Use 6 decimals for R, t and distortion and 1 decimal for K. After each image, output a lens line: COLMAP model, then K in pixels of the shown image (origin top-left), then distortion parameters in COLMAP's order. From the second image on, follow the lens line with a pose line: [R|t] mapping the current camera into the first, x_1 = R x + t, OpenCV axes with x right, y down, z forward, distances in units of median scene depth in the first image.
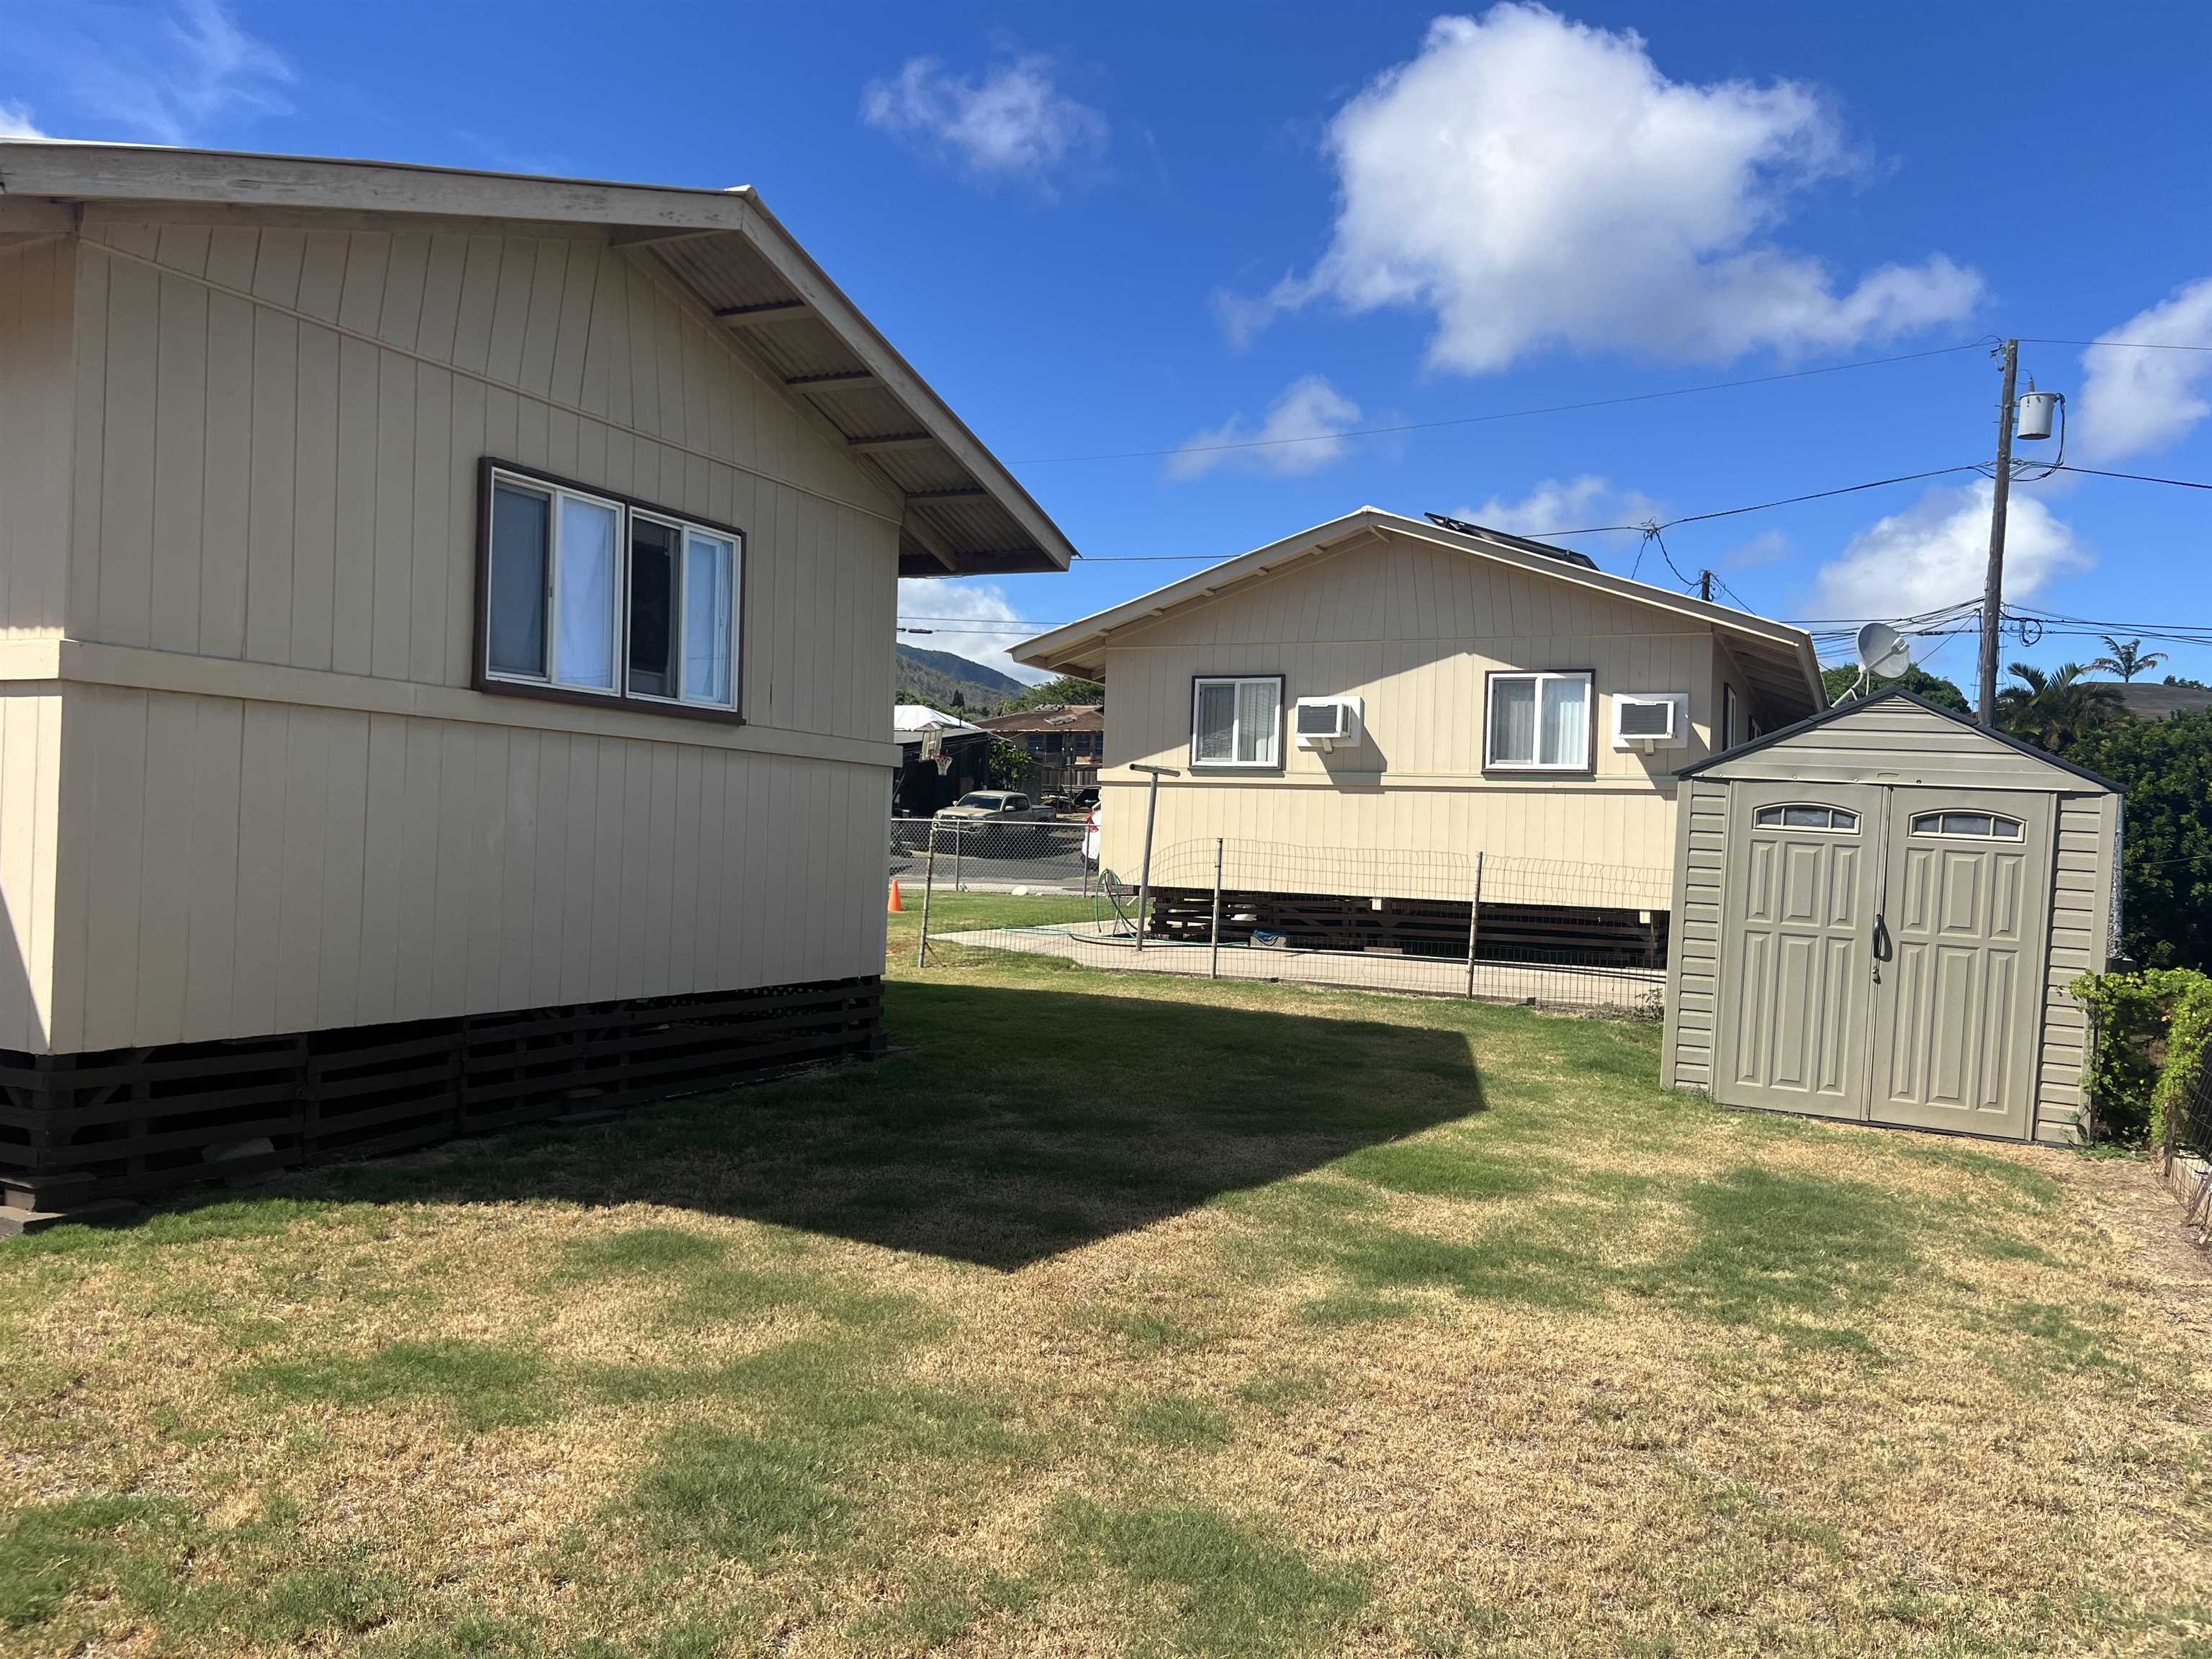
lens RADIAL K [[1660.1, 0, 1109.1], [0, 1660.1, 835.8], [0, 0, 1]] dist [0.045228, -0.056867]
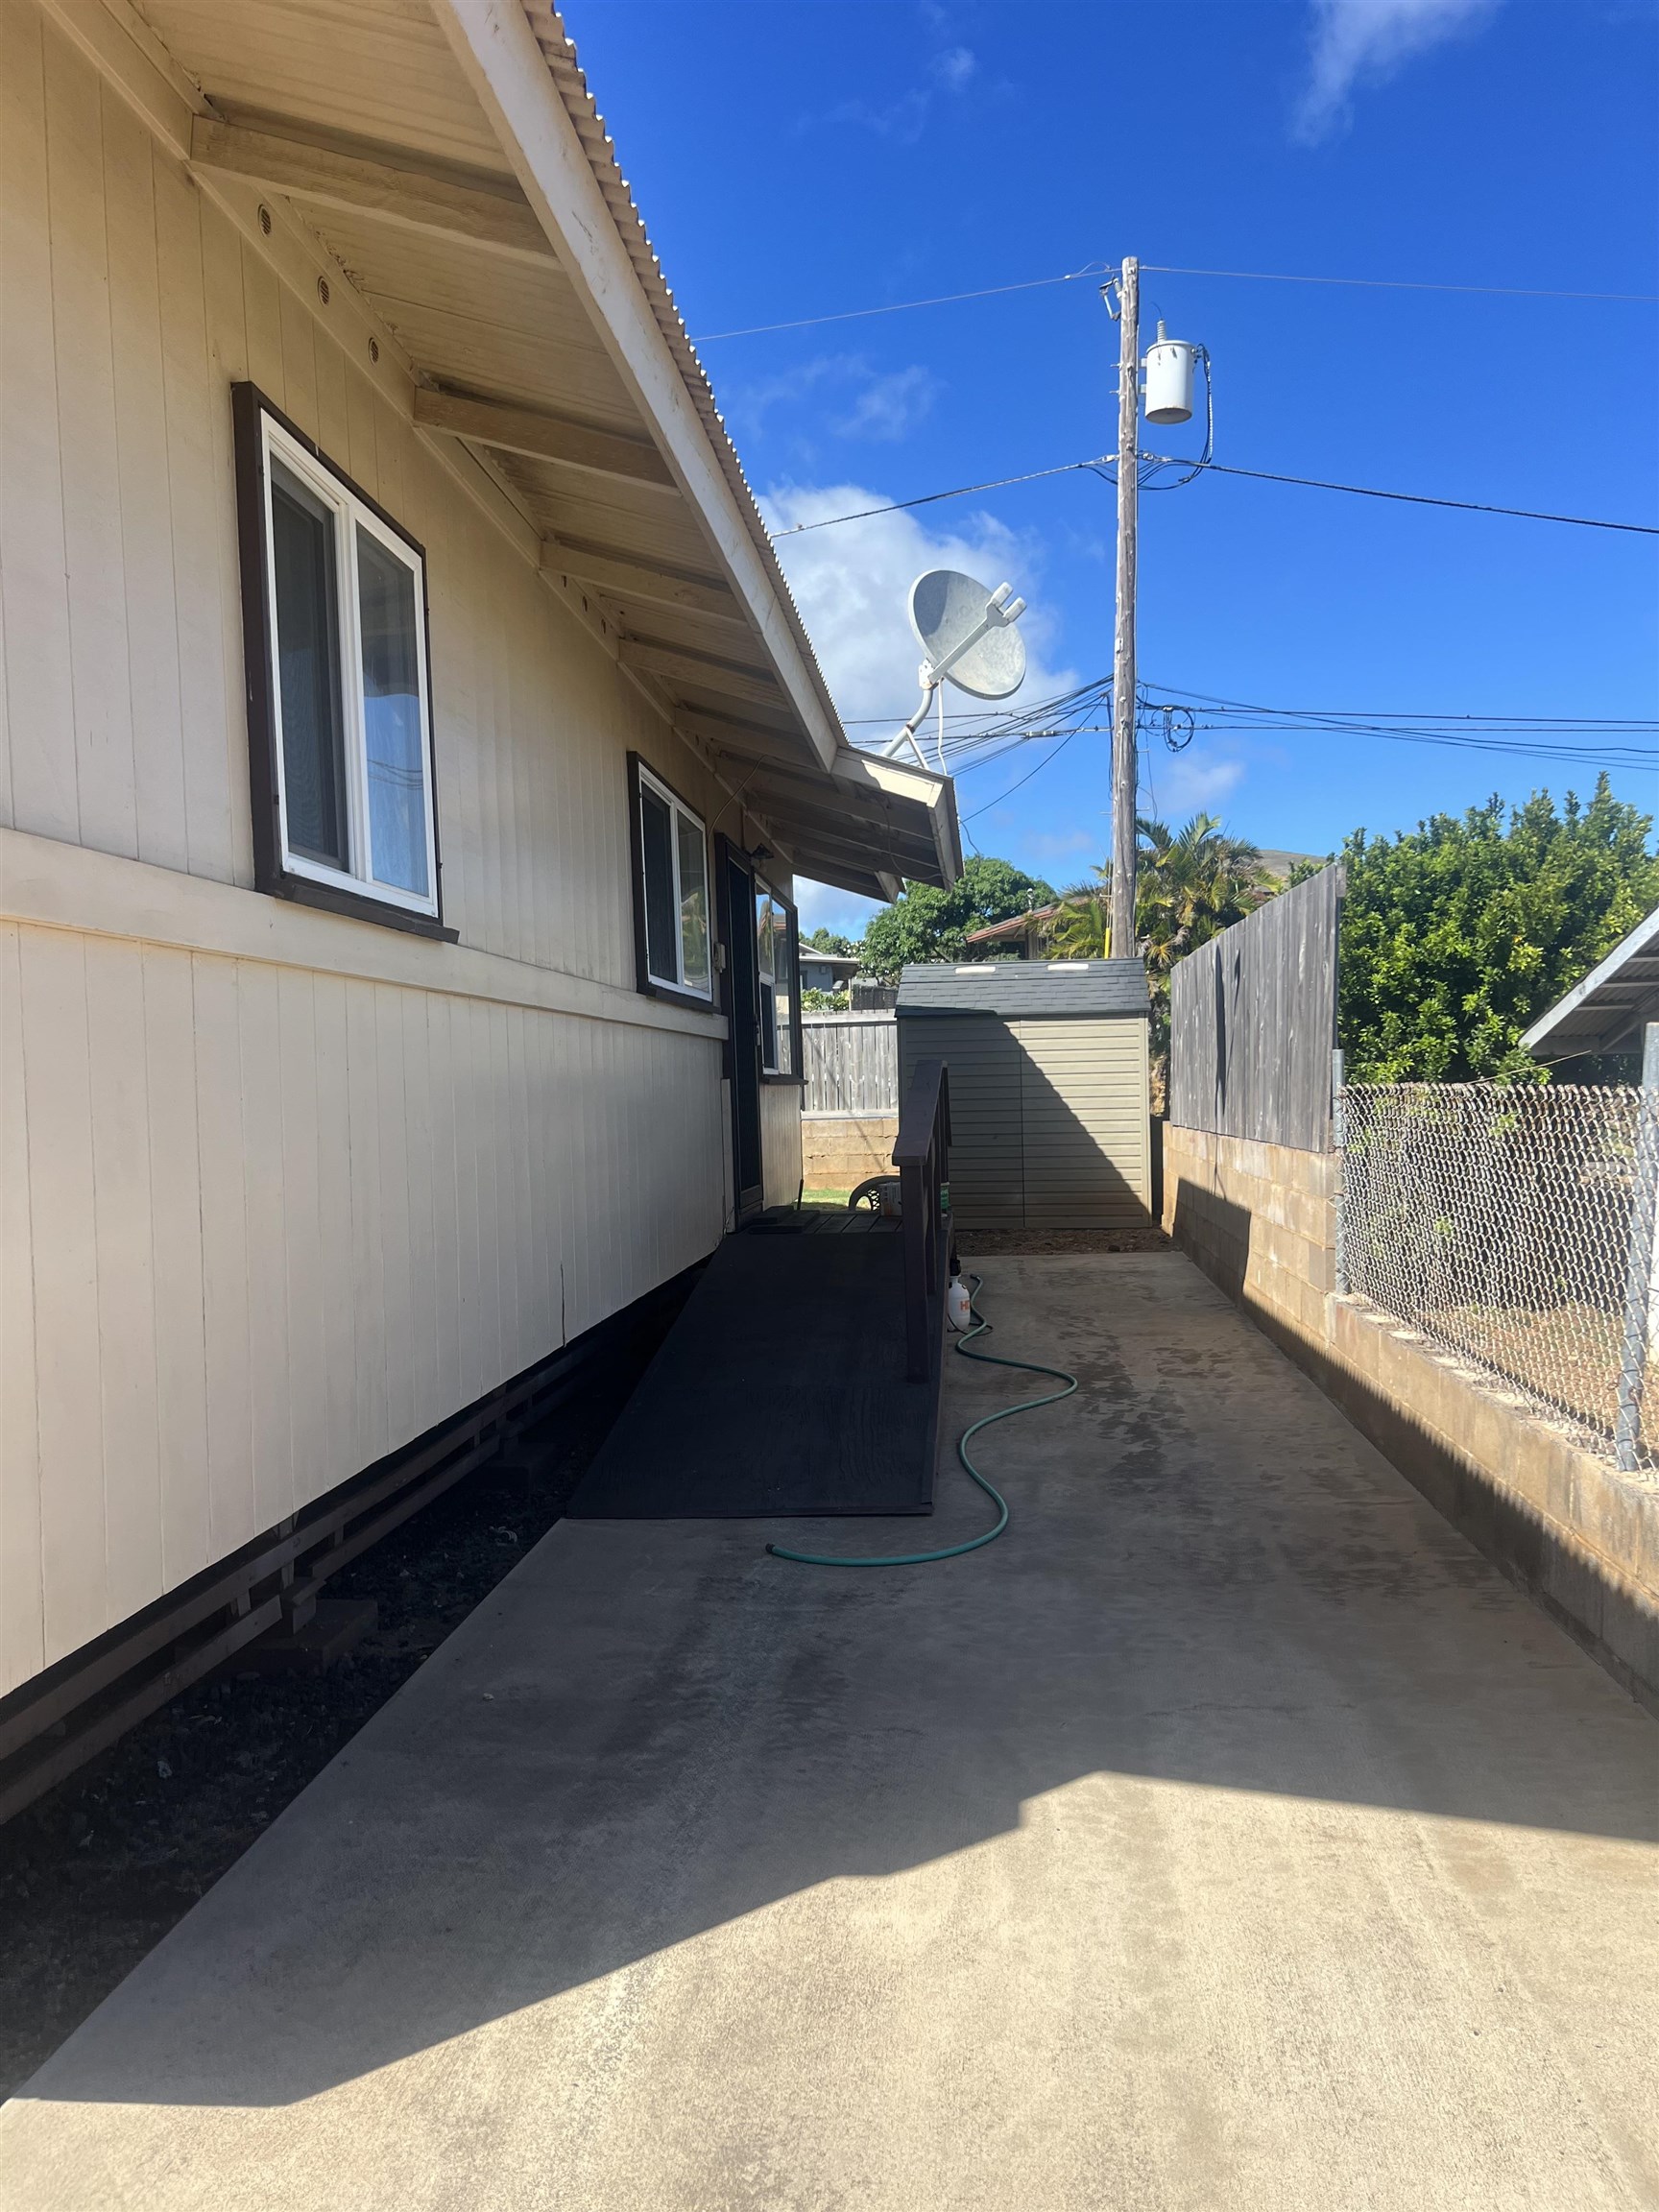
lens RADIAL K [[1660.1, 0, 827.7], [0, 1660.1, 1112.1], [0, 0, 1]] dist [0.045228, -0.056867]
pose [[0.942053, -0.072322, 0.327576, 0.245124], [0.064910, 0.997328, 0.033520, -0.005904], [-0.329125, -0.010315, 0.944230, 0.530532]]
